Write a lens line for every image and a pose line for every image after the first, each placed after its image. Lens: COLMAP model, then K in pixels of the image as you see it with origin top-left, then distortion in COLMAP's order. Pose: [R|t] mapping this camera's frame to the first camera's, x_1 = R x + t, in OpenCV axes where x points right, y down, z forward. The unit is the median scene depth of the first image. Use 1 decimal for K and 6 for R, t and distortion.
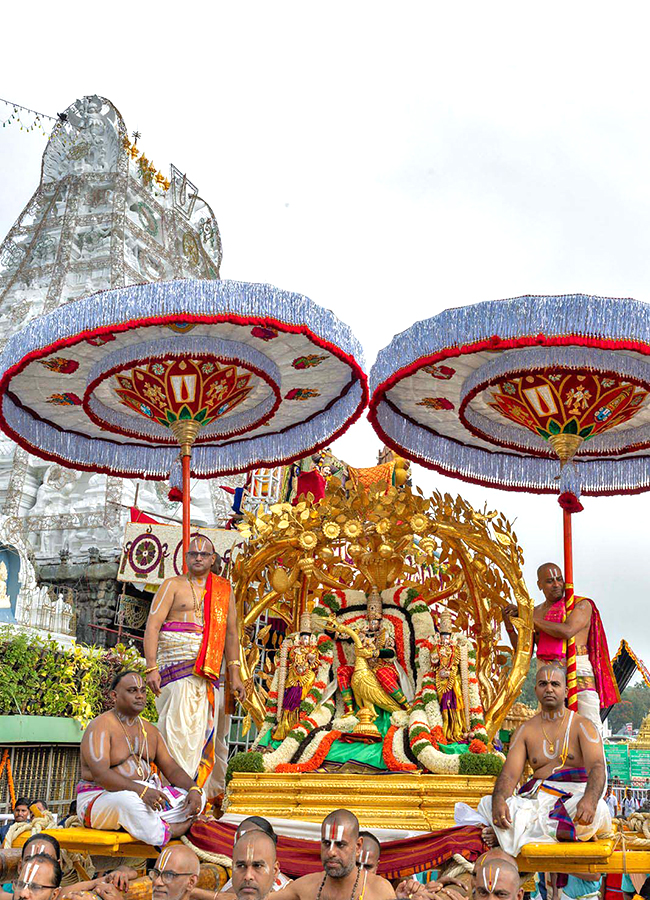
lens RADIAL K [[949.7, 0, 317.6], [0, 949.7, 432.7], [0, 0, 1]] dist [-0.011140, 0.013436]
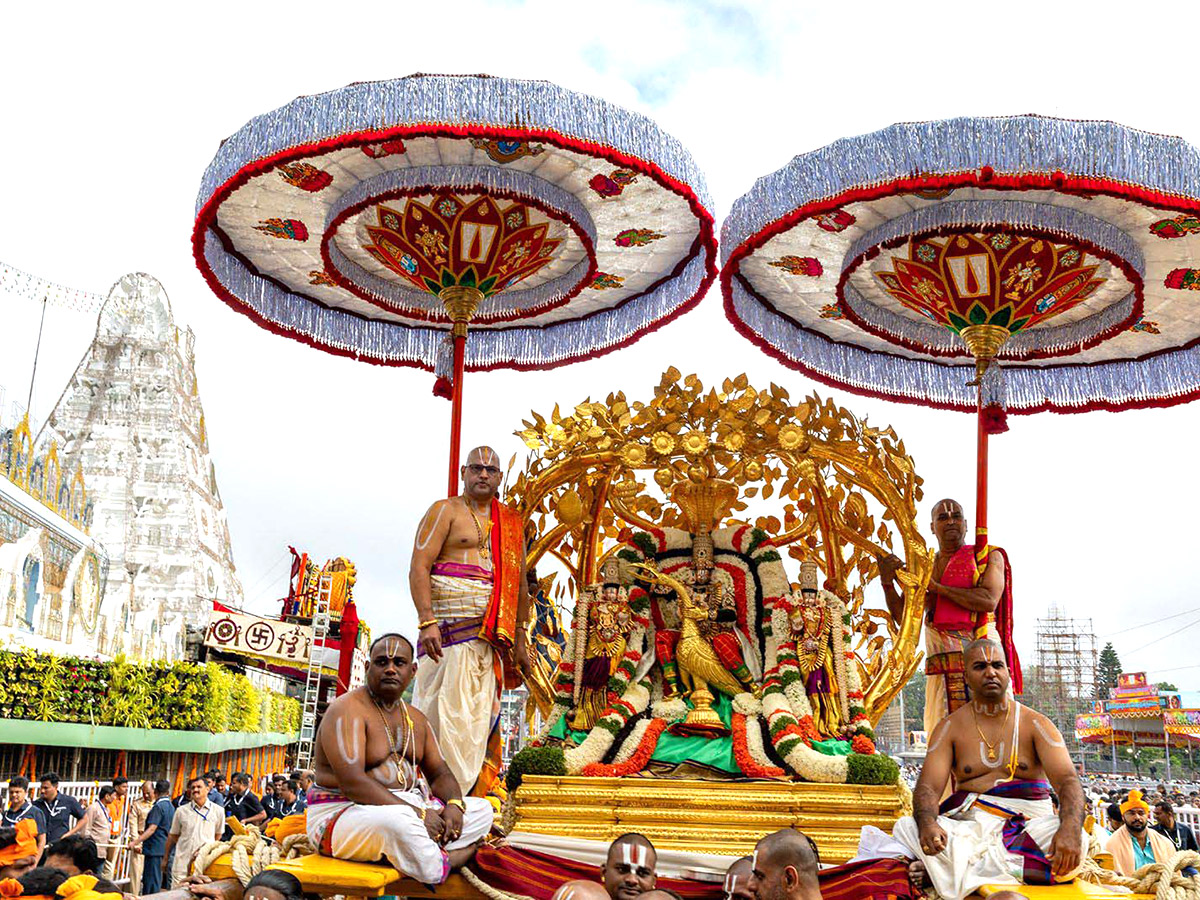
lens RADIAL K [[1105.3, 0, 600.0], [0, 1105.3, 450.0], [0, 0, 1]] dist [0.005931, 0.000662]
pose [[0.991574, 0.044373, 0.121708, -0.138537], [-0.054703, 0.995056, 0.082897, 0.042433], [-0.117428, -0.088856, 0.989098, 0.189041]]
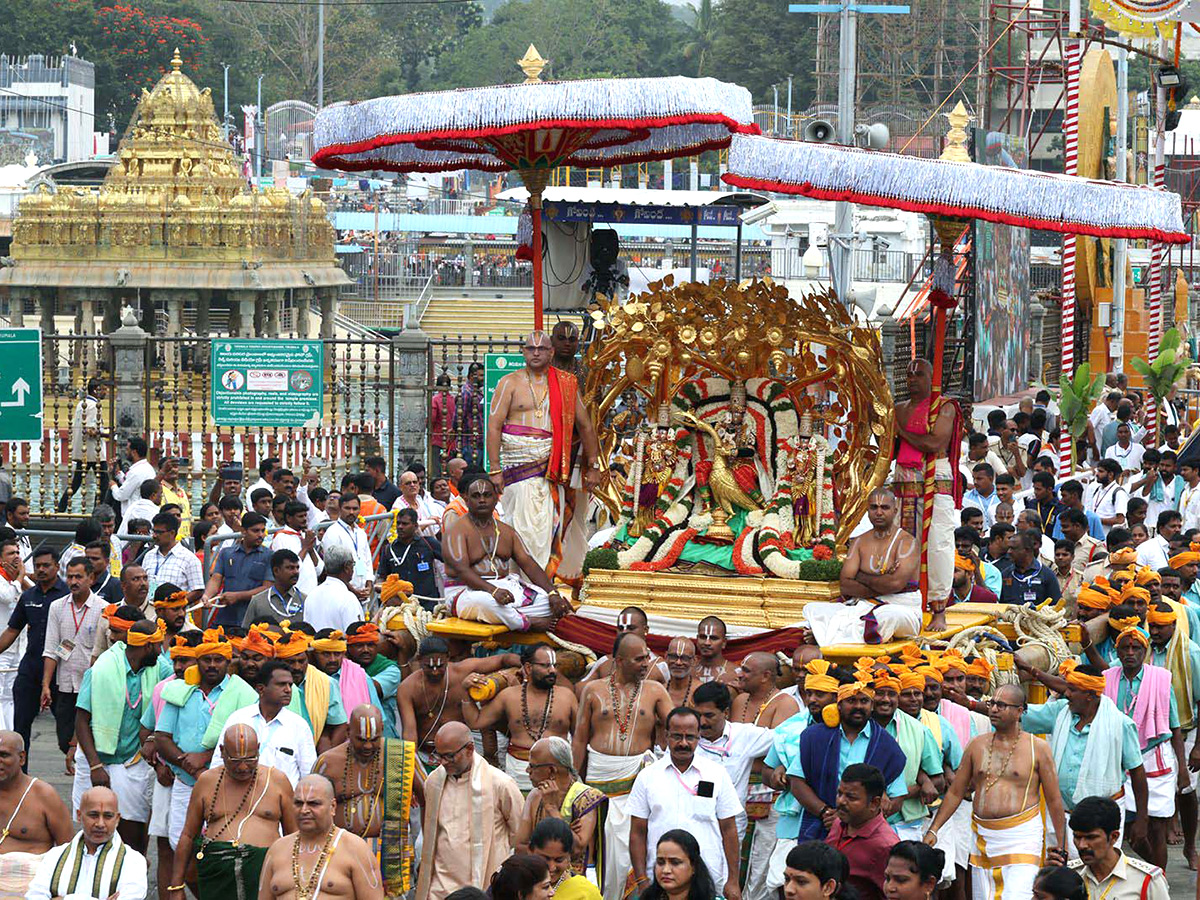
lens RADIAL K [[2740.7, 0, 600.0], [0, 2740.7, 450.0], [0, 0, 1]] dist [-0.037658, -0.494289]
pose [[0.996471, 0.015467, -0.082506, 0.161814], [0.017003, 0.925312, 0.378824, -0.865822], [0.082203, -0.378890, 0.921784, -1.652556]]
